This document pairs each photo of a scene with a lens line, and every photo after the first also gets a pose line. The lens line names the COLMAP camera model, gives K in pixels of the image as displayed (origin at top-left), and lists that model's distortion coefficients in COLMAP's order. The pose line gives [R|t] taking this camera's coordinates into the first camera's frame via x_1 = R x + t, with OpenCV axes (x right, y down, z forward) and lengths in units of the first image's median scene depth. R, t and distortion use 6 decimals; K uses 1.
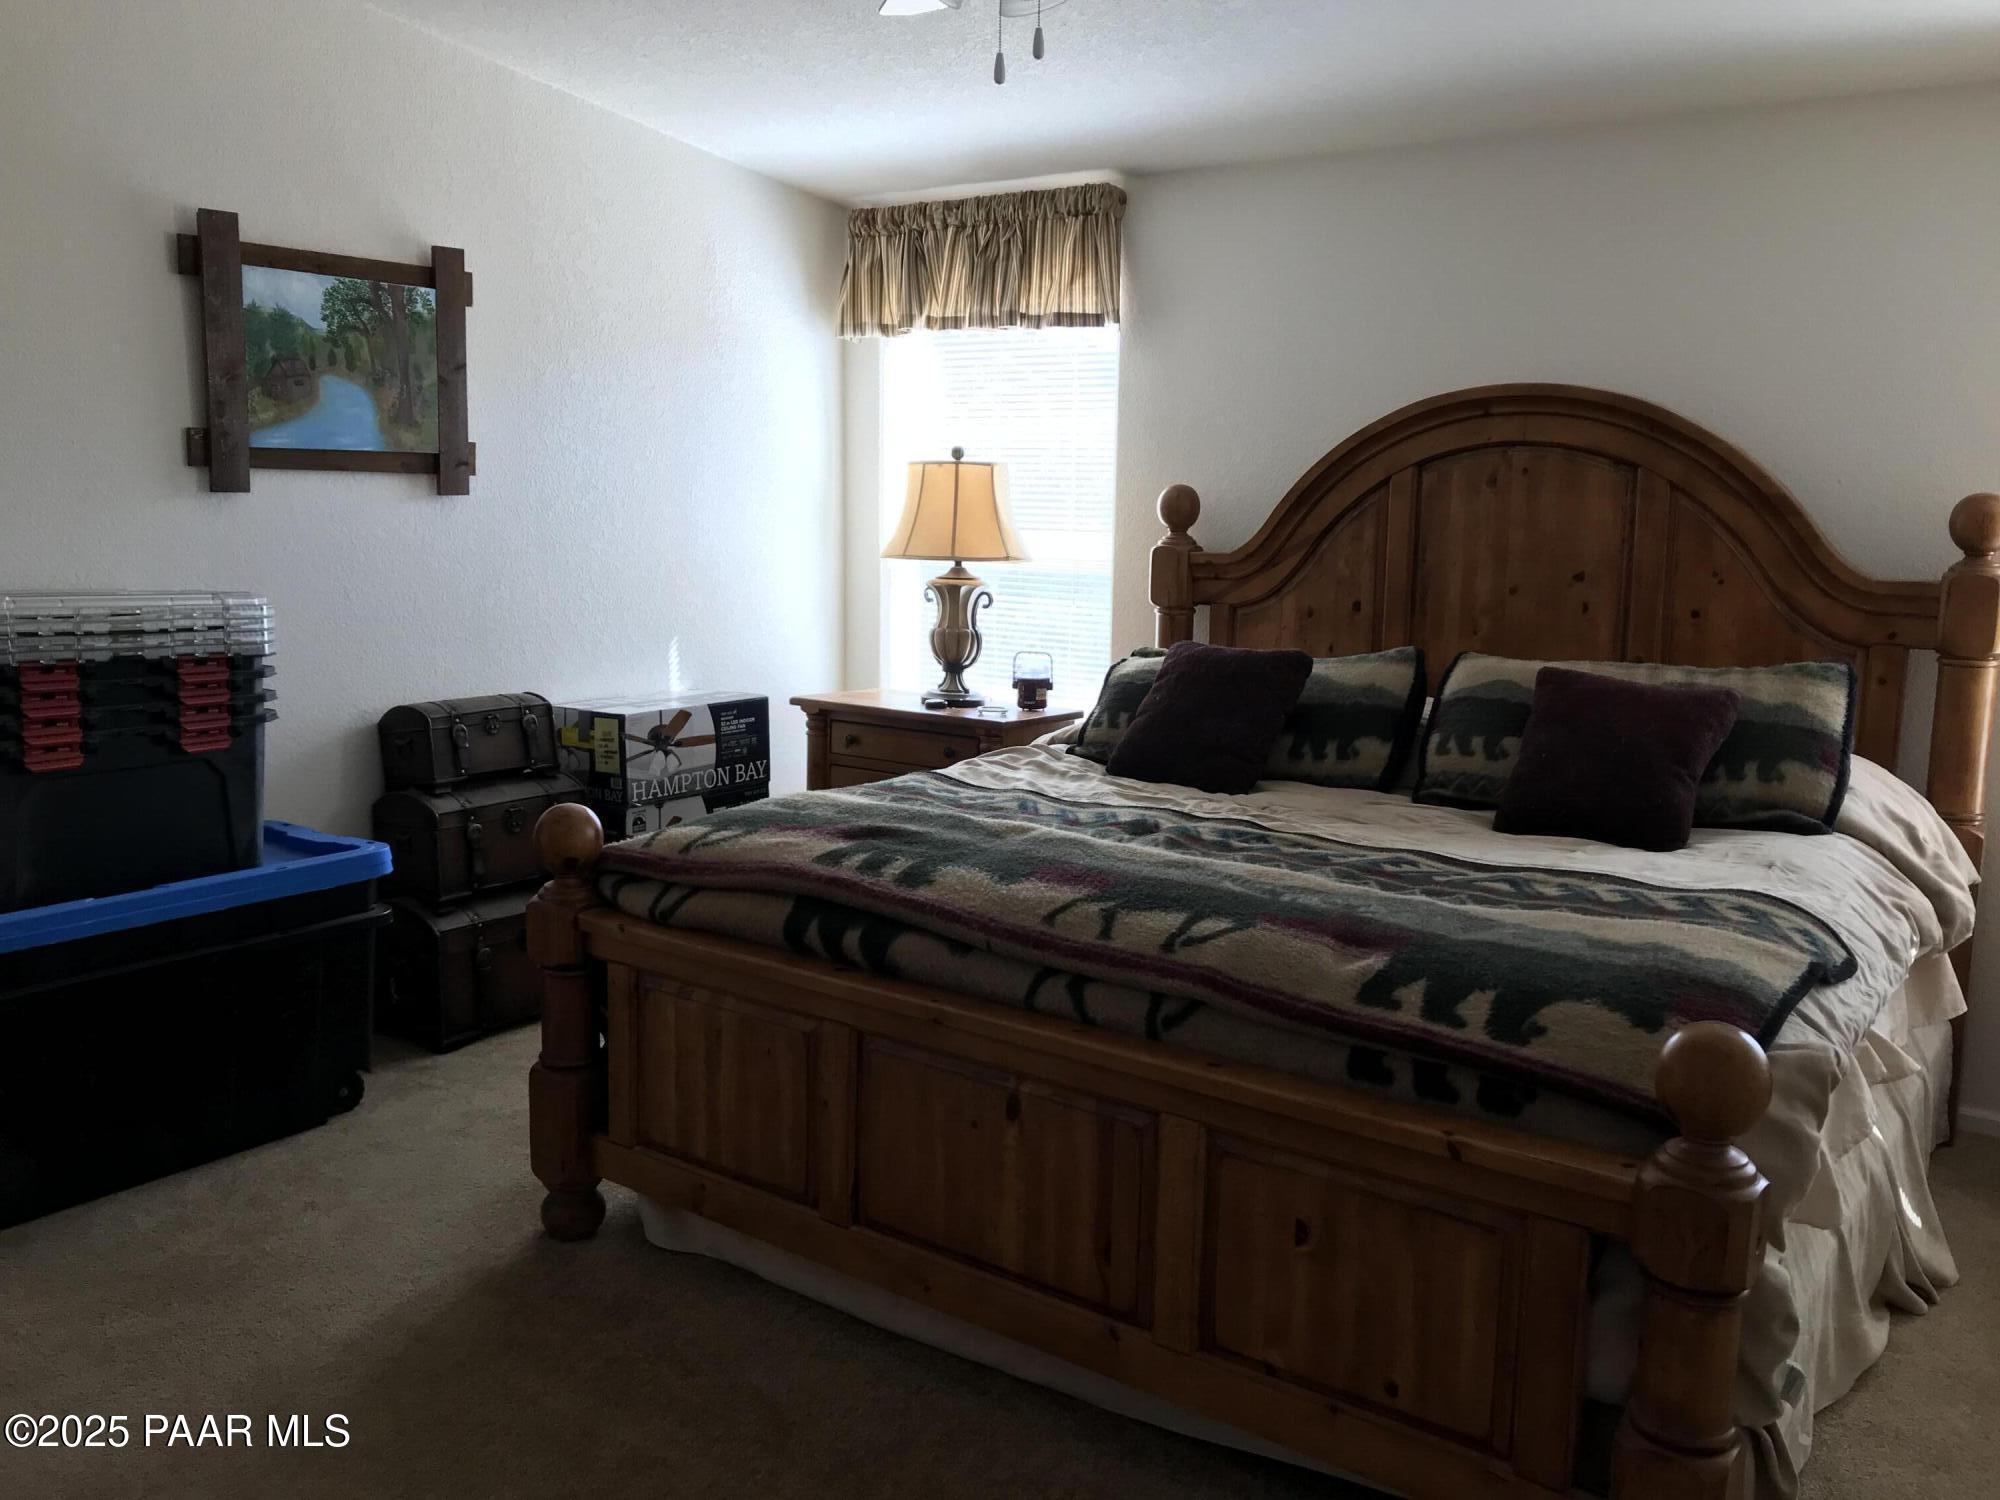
lens RADIAL K [[1625.2, 0, 995.3], [0, 1625.2, 760.6], [0, 0, 1]] dist [0.031527, -0.047386]
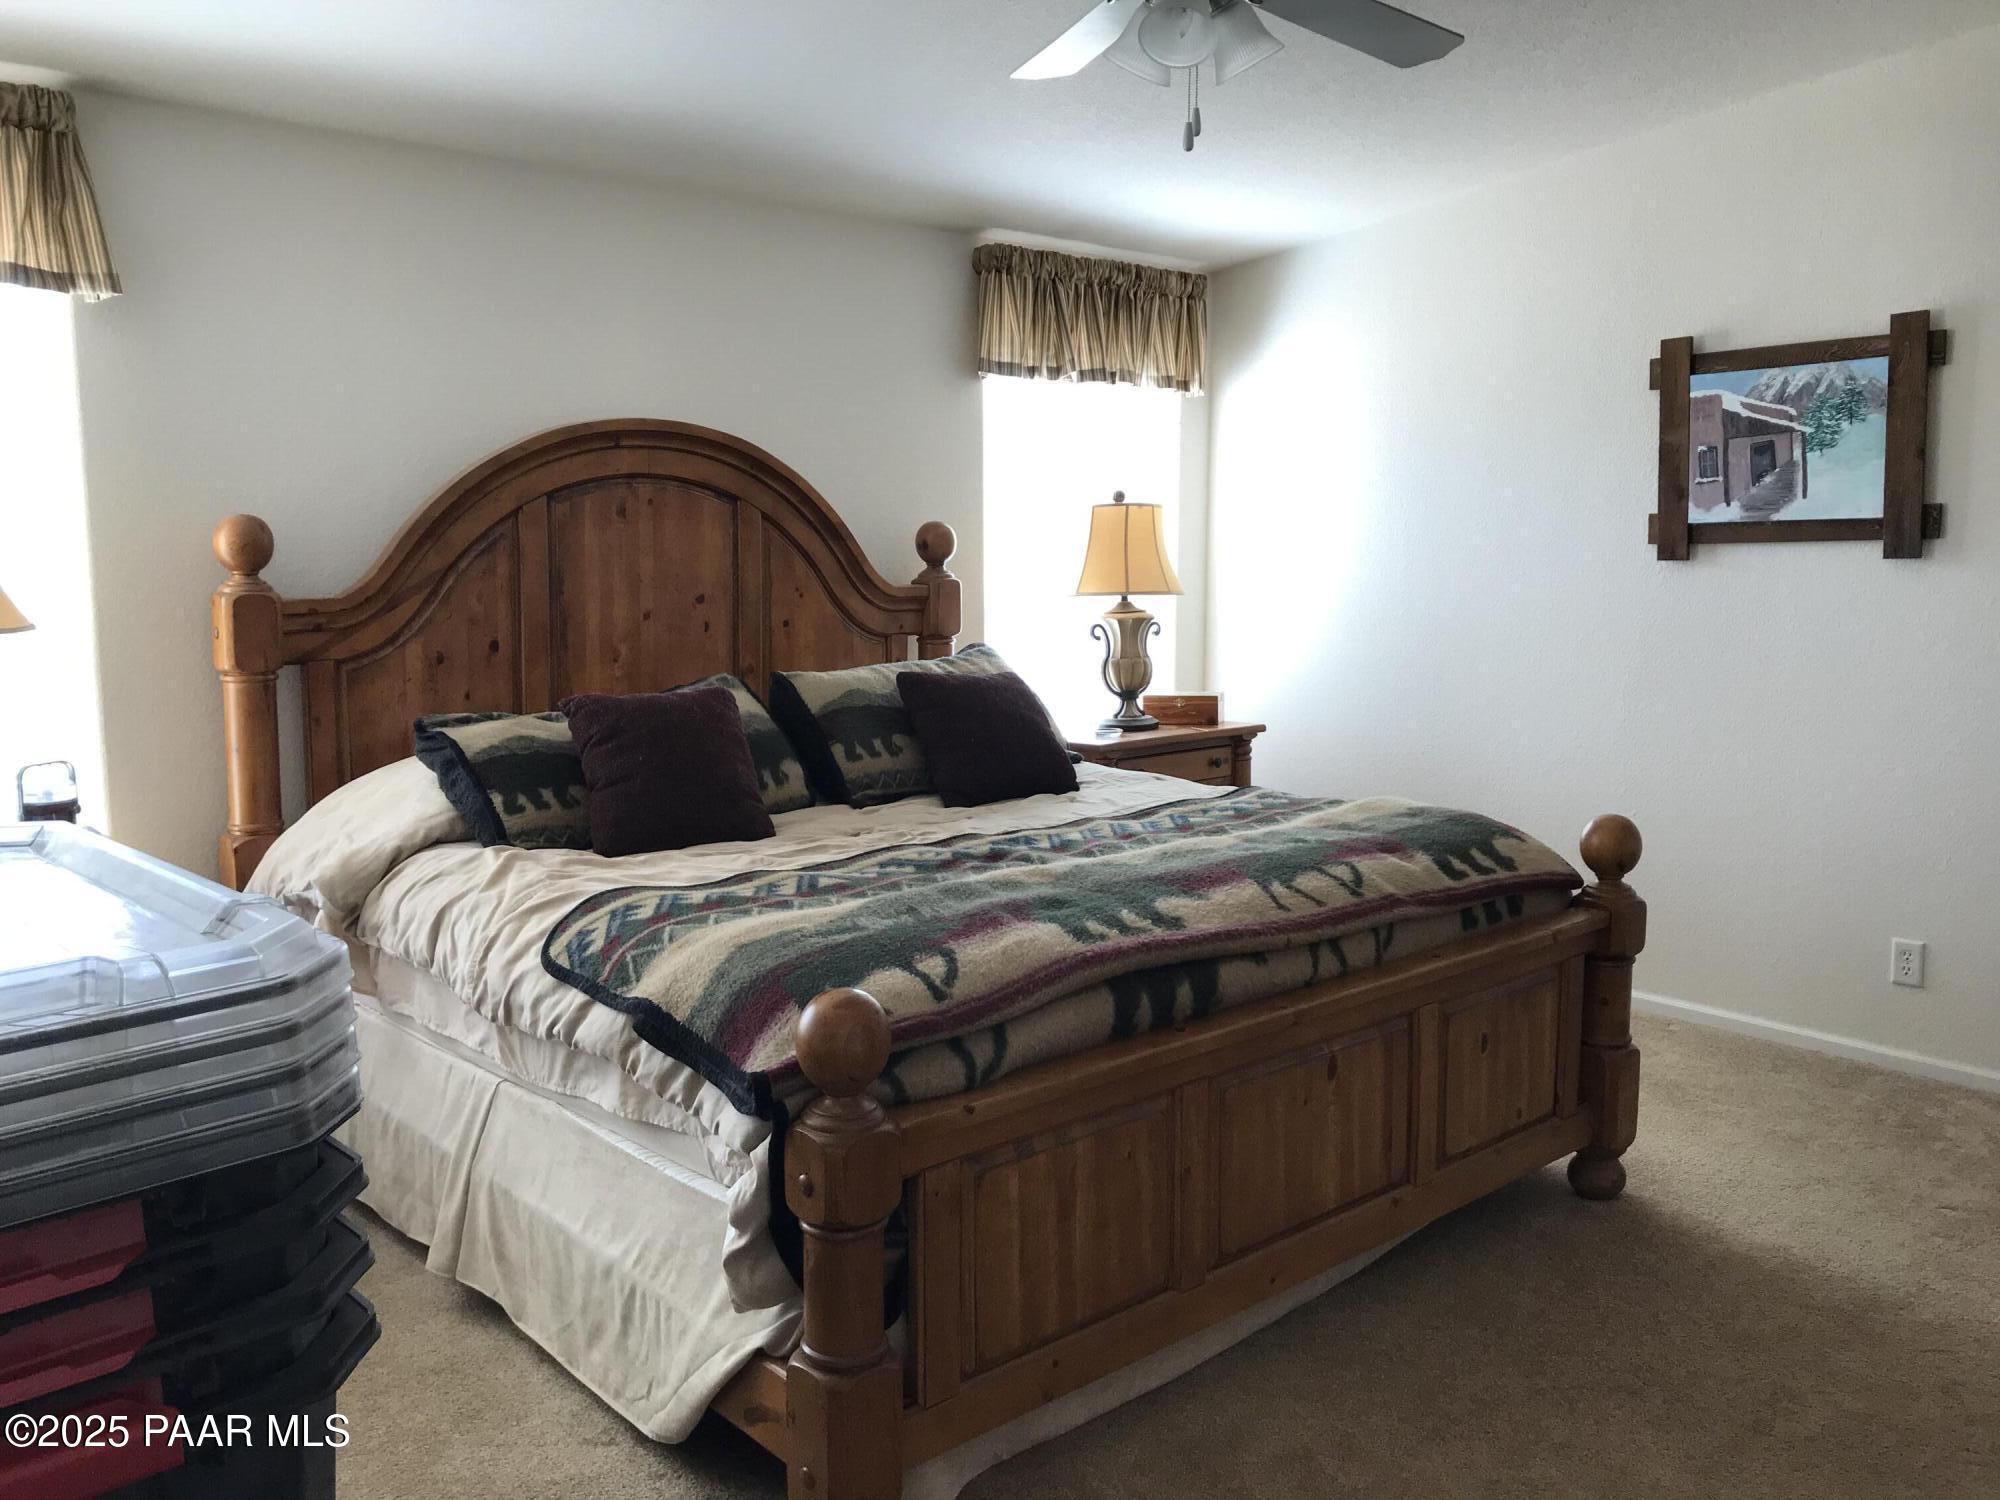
lens RADIAL K [[1625.2, 0, 995.0], [0, 1625.2, 735.8], [0, 0, 1]] dist [0.031527, -0.047386]
pose [[0.207145, -0.135341, 0.968903, -0.669929], [0.162729, 0.981354, 0.102290, -0.102016], [-0.964681, 0.136480, 0.225306, 0.575747]]
